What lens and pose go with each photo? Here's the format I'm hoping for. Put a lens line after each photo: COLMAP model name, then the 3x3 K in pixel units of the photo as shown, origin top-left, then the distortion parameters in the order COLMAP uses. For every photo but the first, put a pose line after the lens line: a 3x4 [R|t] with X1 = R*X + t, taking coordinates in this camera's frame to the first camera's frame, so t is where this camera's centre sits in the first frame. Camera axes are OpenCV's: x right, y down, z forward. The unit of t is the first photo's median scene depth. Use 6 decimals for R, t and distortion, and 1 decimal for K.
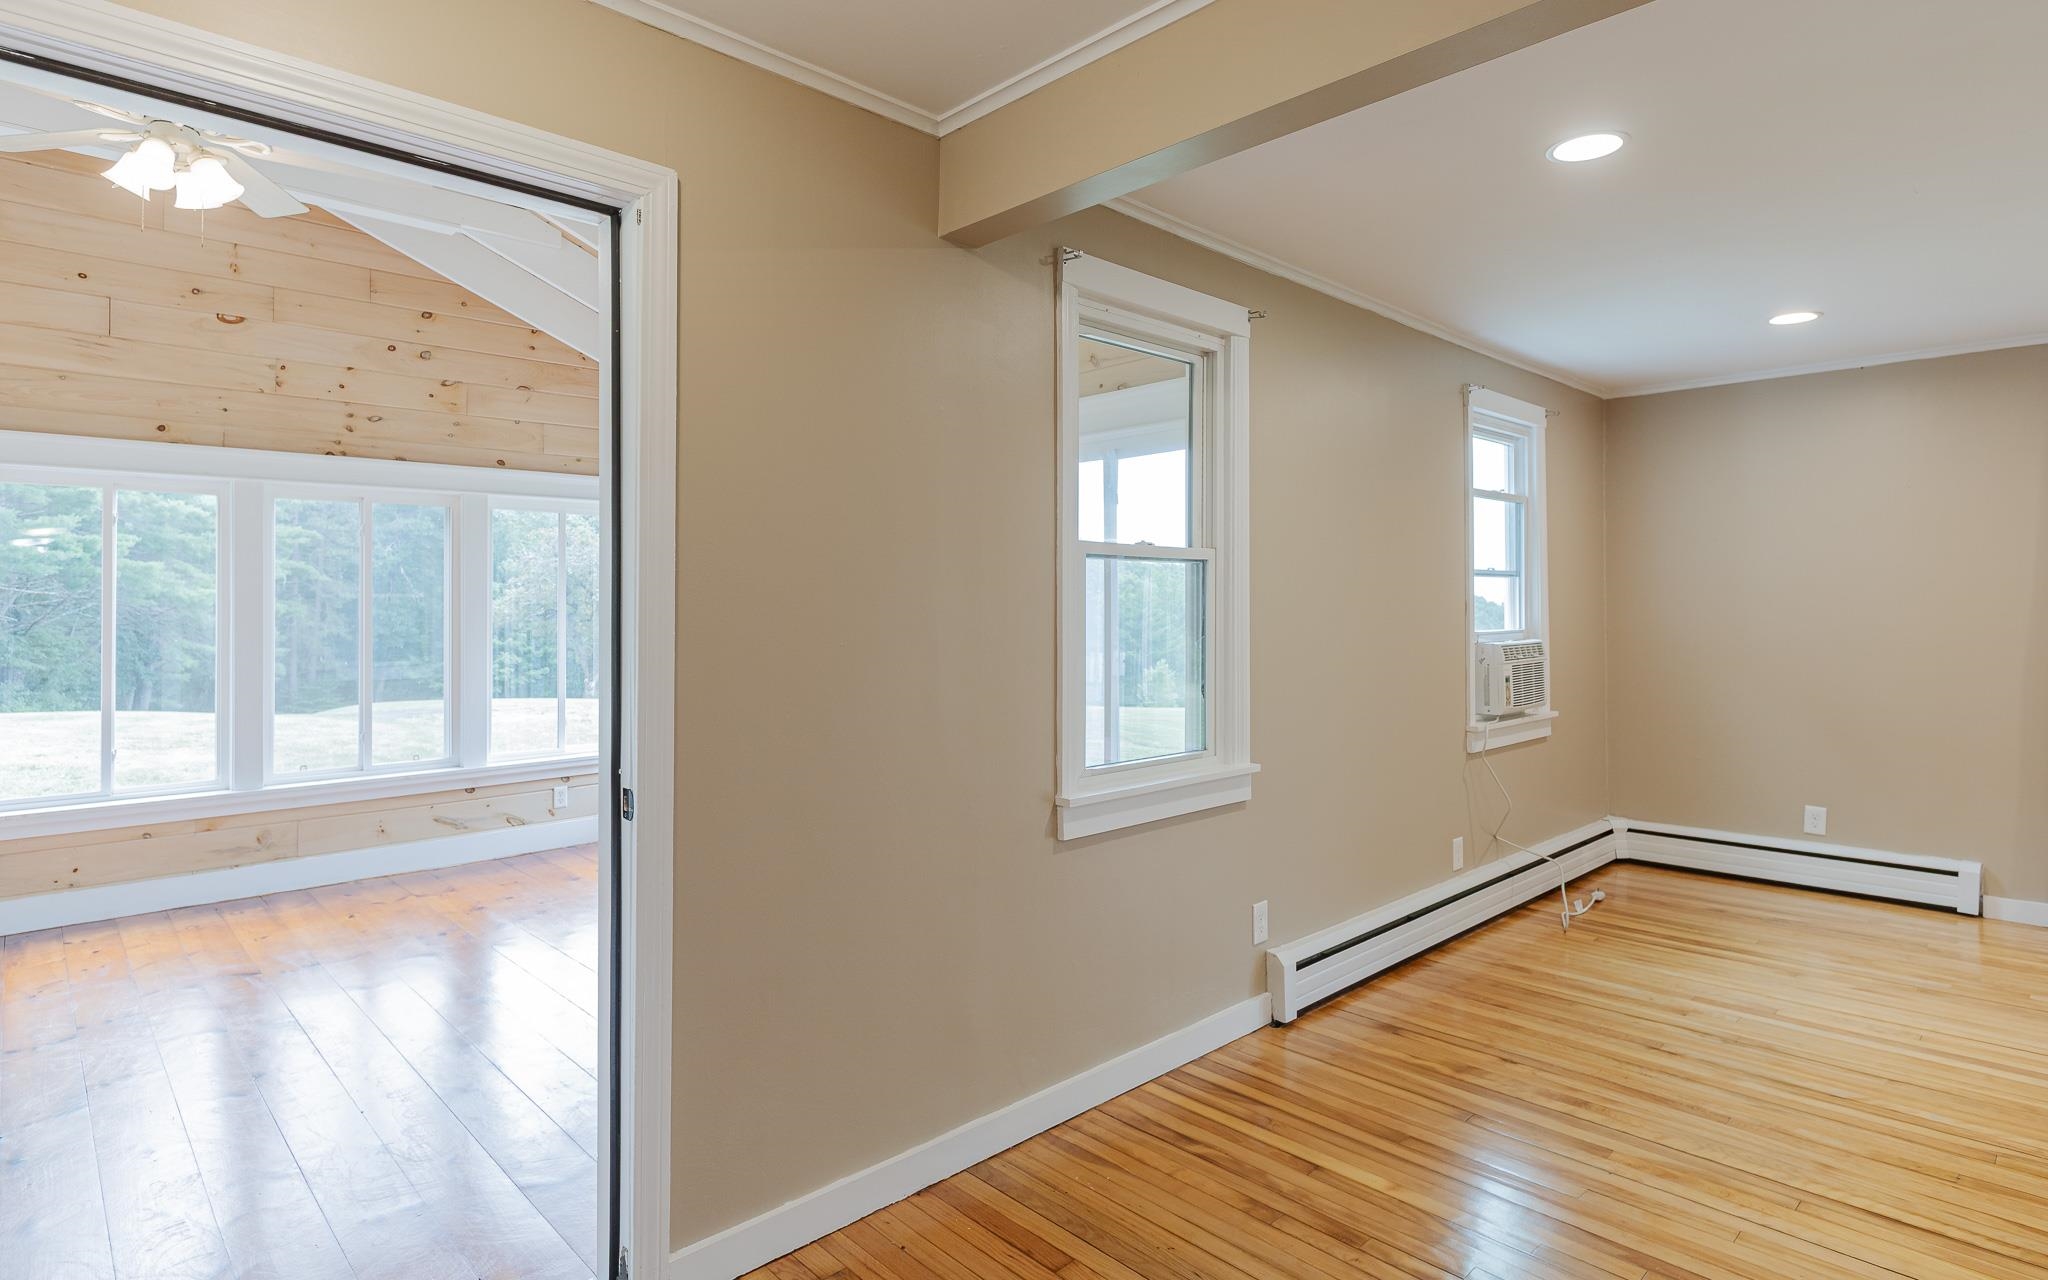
lens RADIAL K [[1074.0, 0, 1036.7], [0, 1074.0, 586.2], [0, 0, 1]] dist [0.002779, -0.003557]
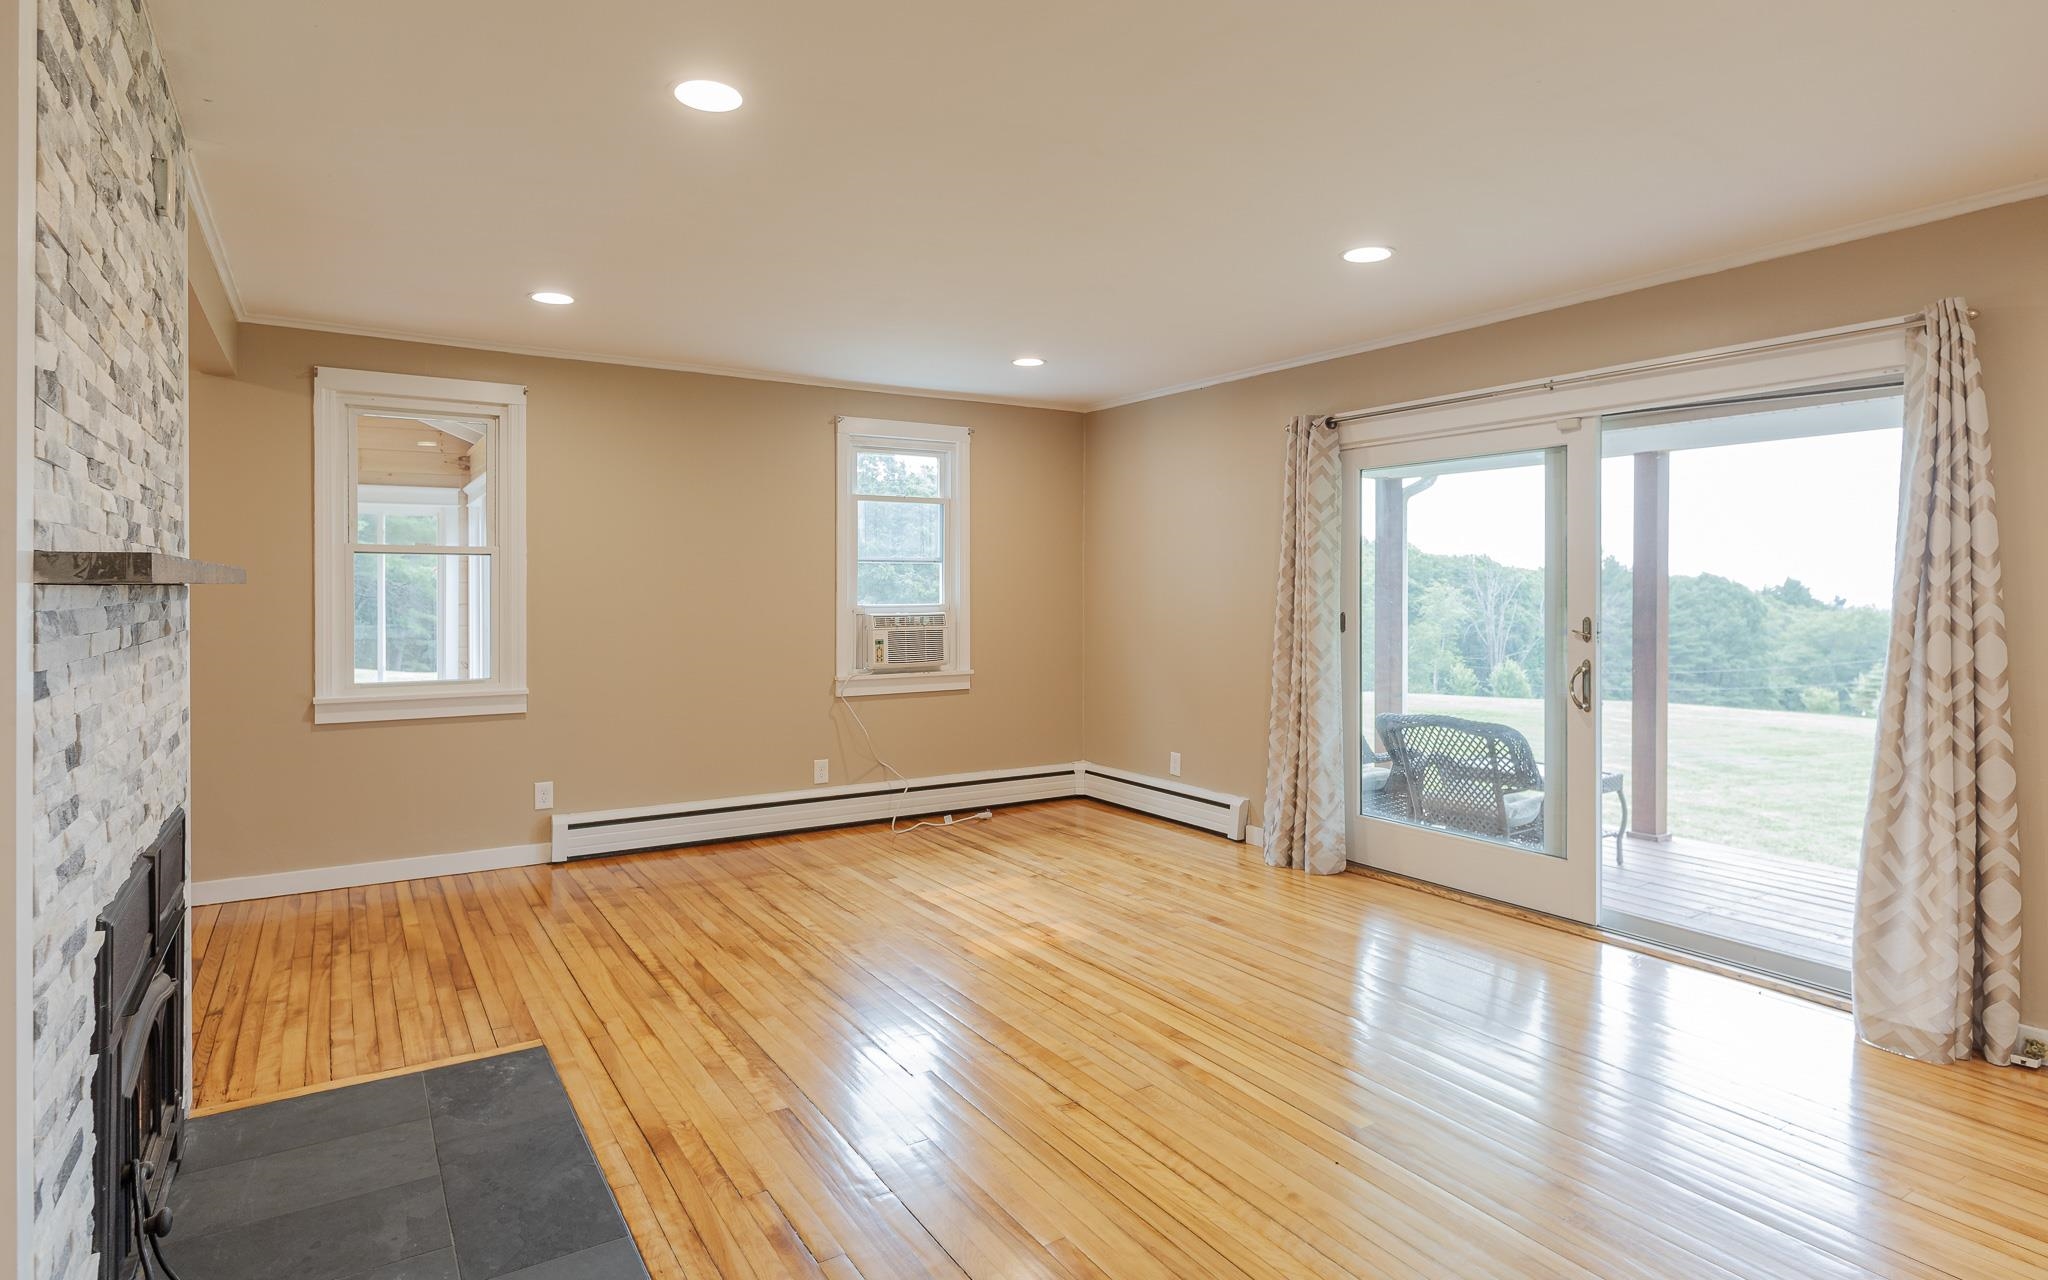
lens RADIAL K [[1074.0, 0, 990.7], [0, 1074.0, 590.7], [0, 0, 1]] dist [0.002779, -0.003557]
pose [[0.978995, 0.006699, -0.203772, 0.690232], [-0.001794, 0.999704, 0.024245, -0.006566], [0.203874, -0.023370, 0.978718, -0.205375]]
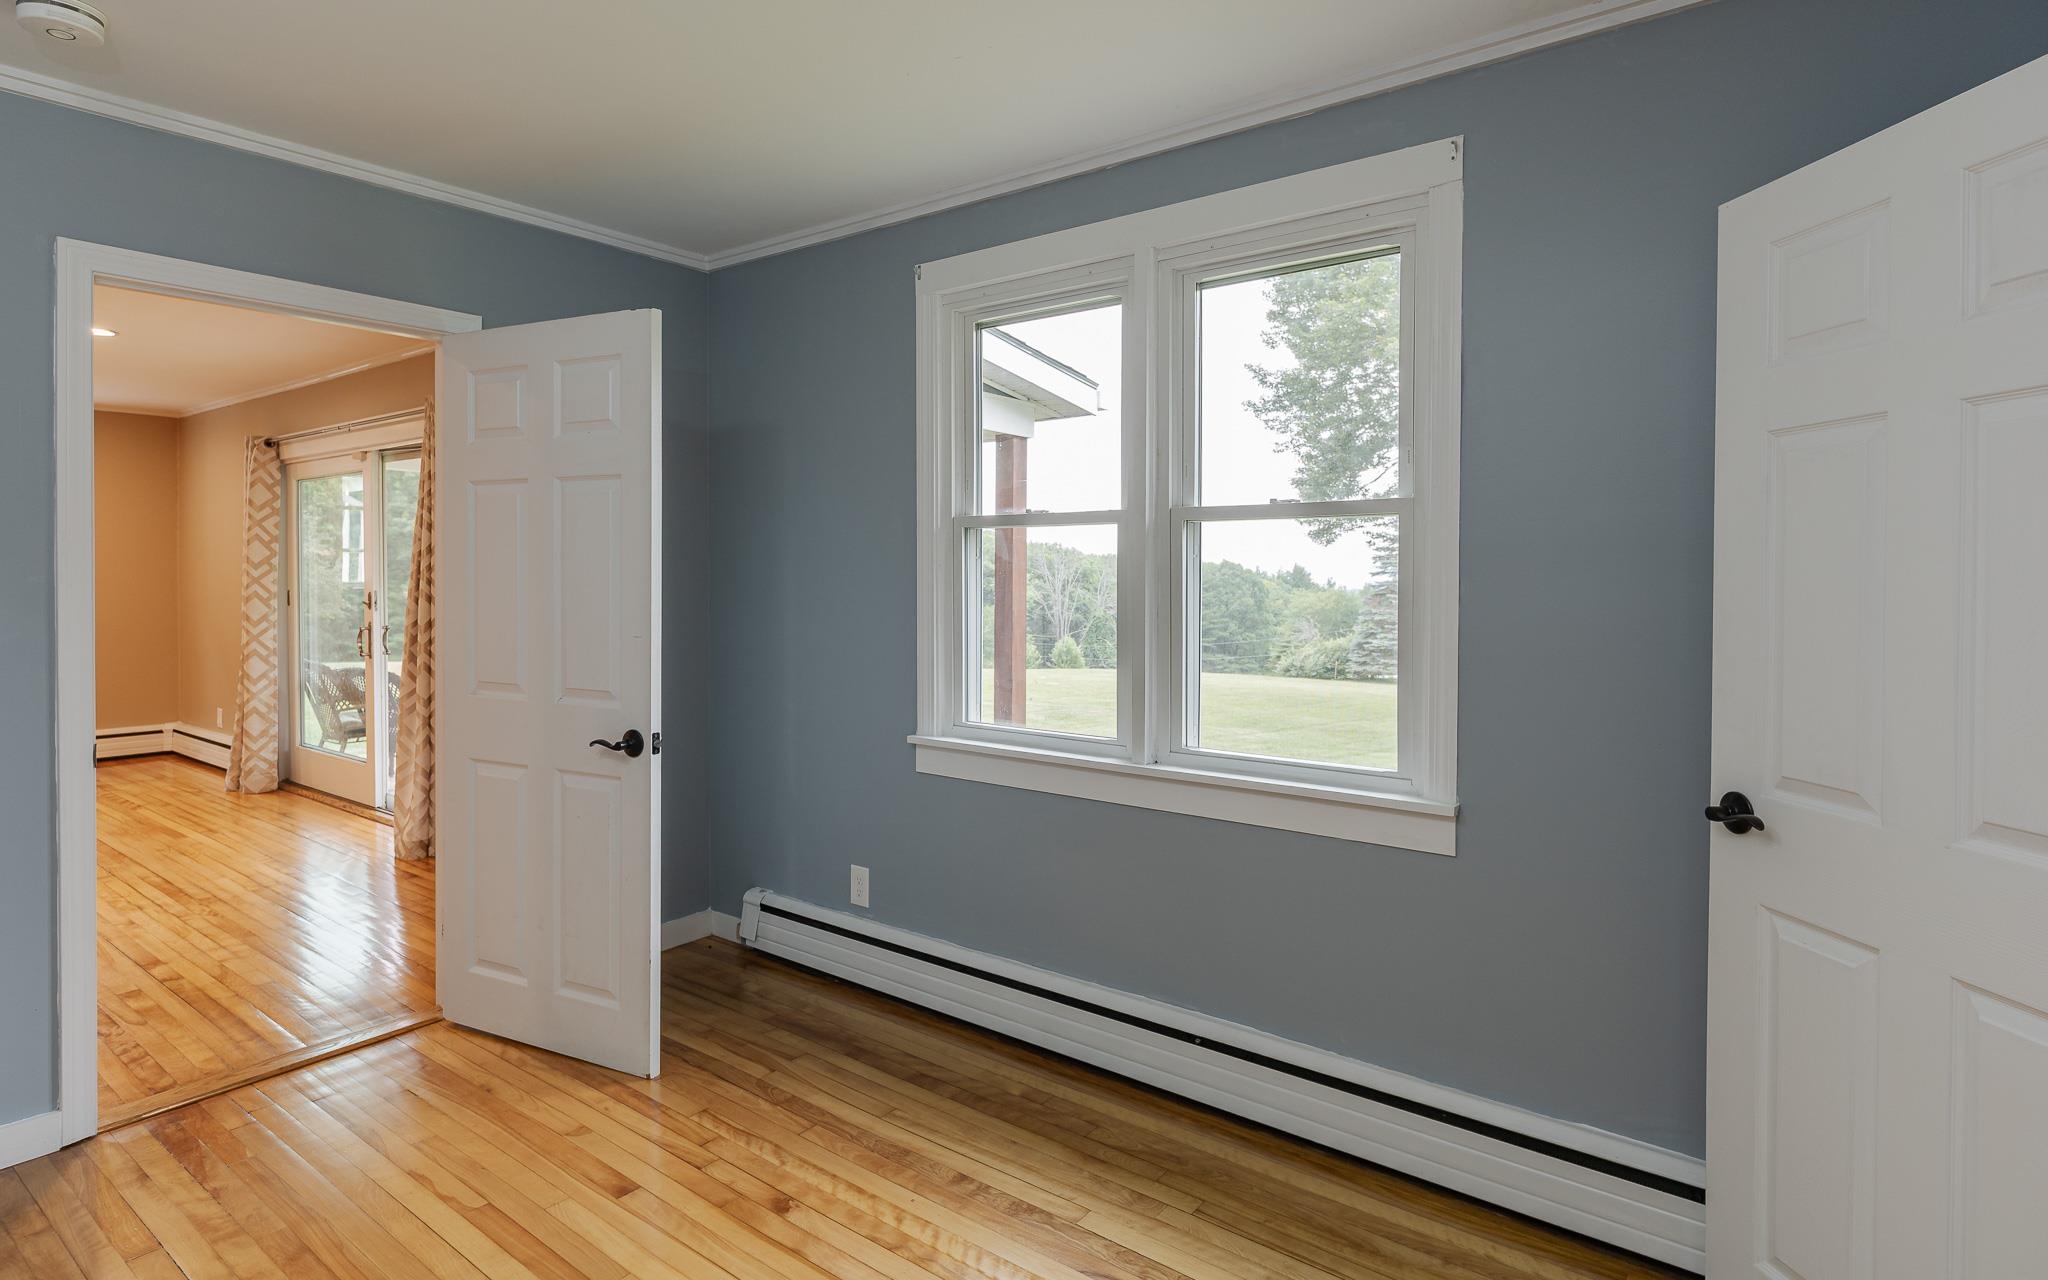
lens RADIAL K [[1074.0, 0, 1015.6], [0, 1074.0, 589.5], [0, 0, 1]] dist [0.002779, -0.003557]
pose [[0.984551, 0.008019, 0.174916, 1.376116], [-0.014489, 0.999256, 0.035742, -0.021102], [-0.174499, -0.037724, 0.983934, -0.549582]]
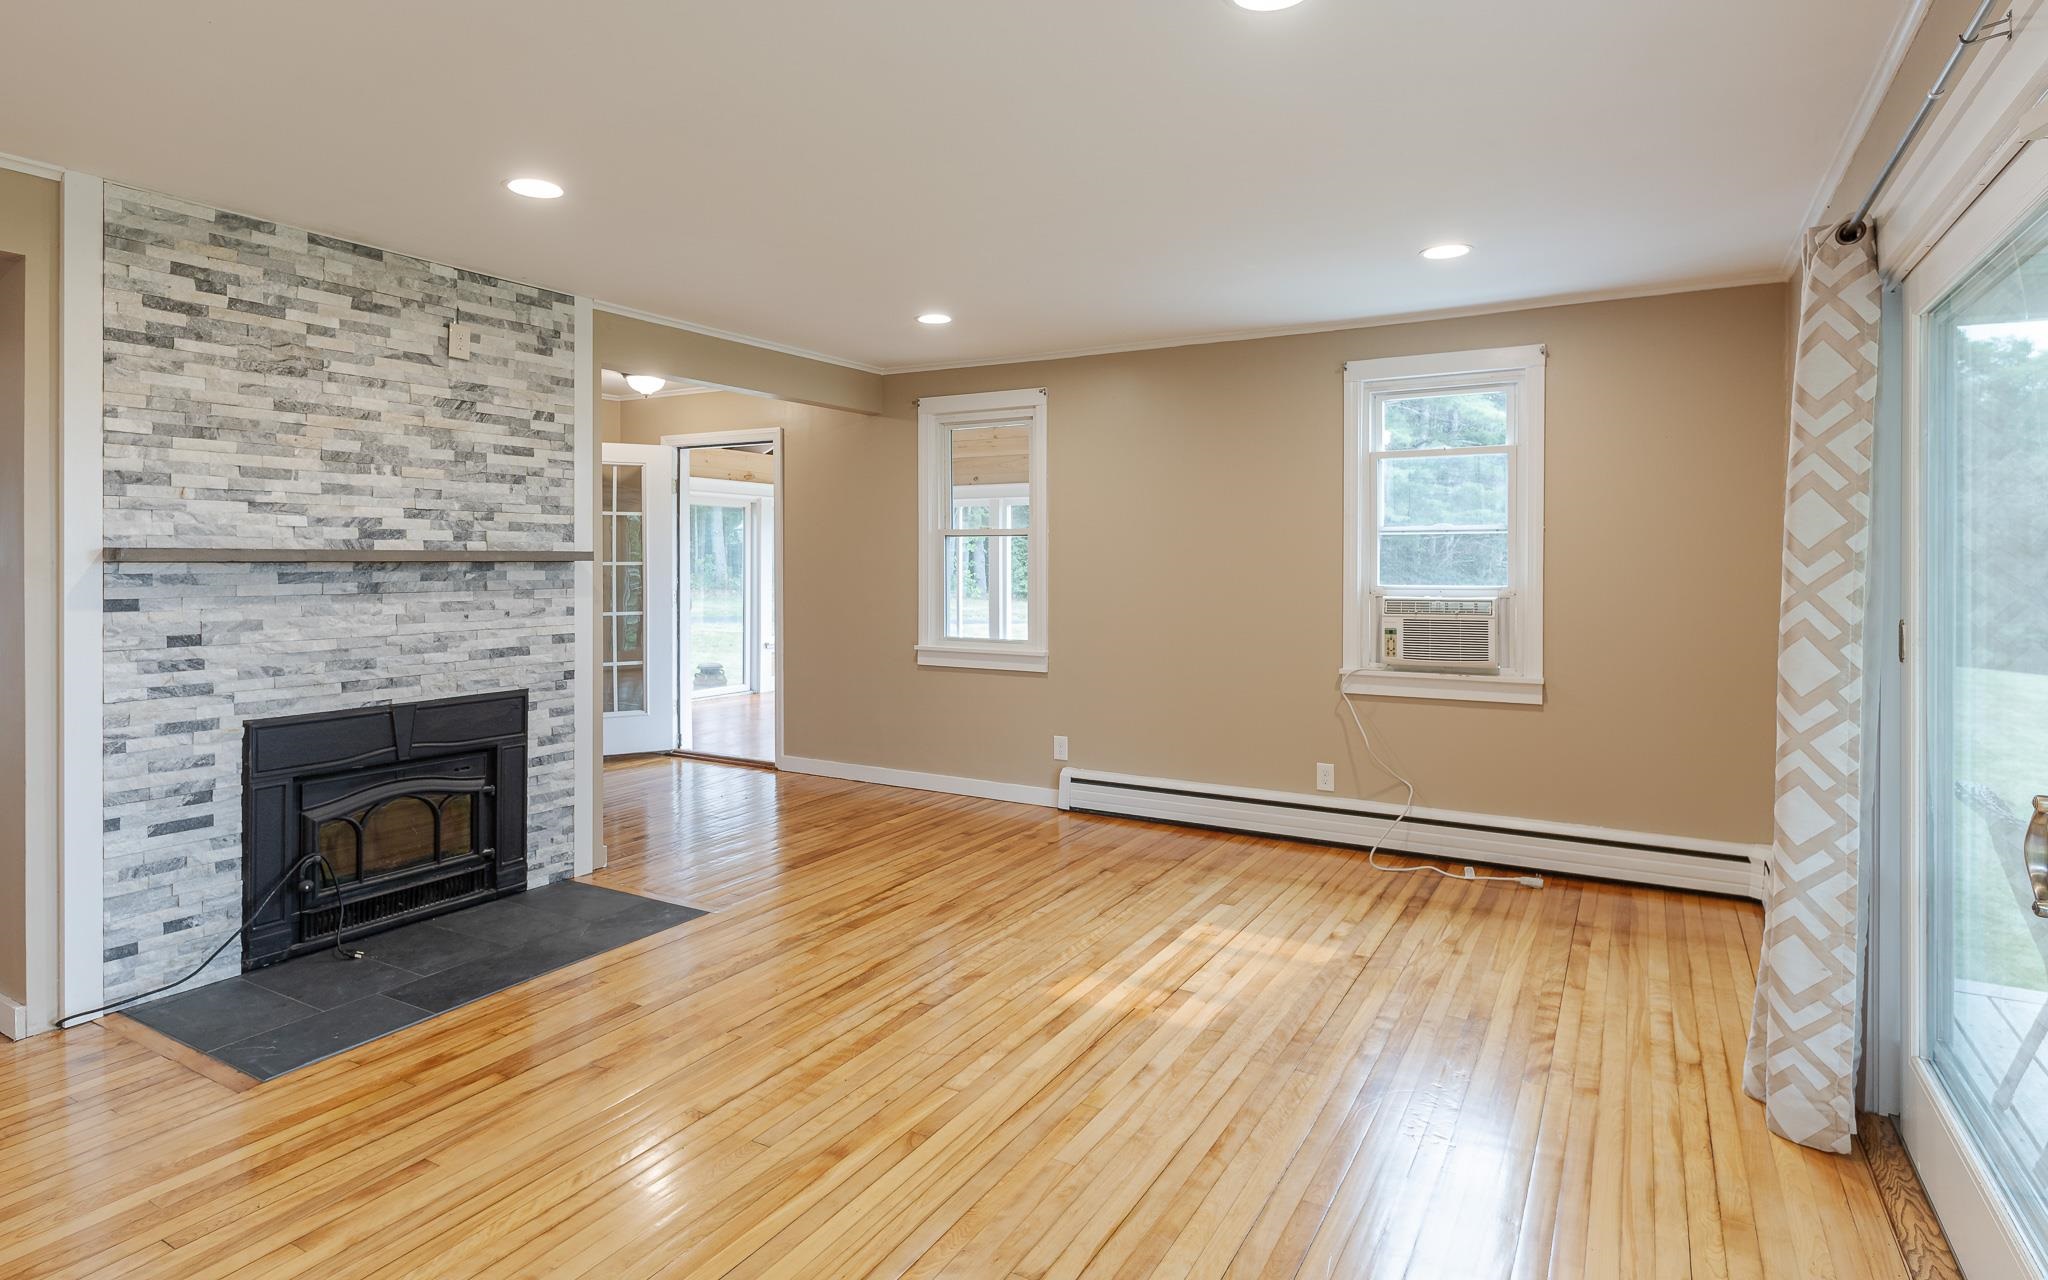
lens RADIAL K [[1074.0, 0, 1019.2], [0, 1074.0, 567.3], [0, 0, 1]] dist [0.002779, -0.003557]
pose [[0.289146, 0.012587, -0.957202, 1.110022], [0.017509, 0.999677, 0.018435, -0.002404], [0.957125, -0.022090, 0.288833, 0.281129]]
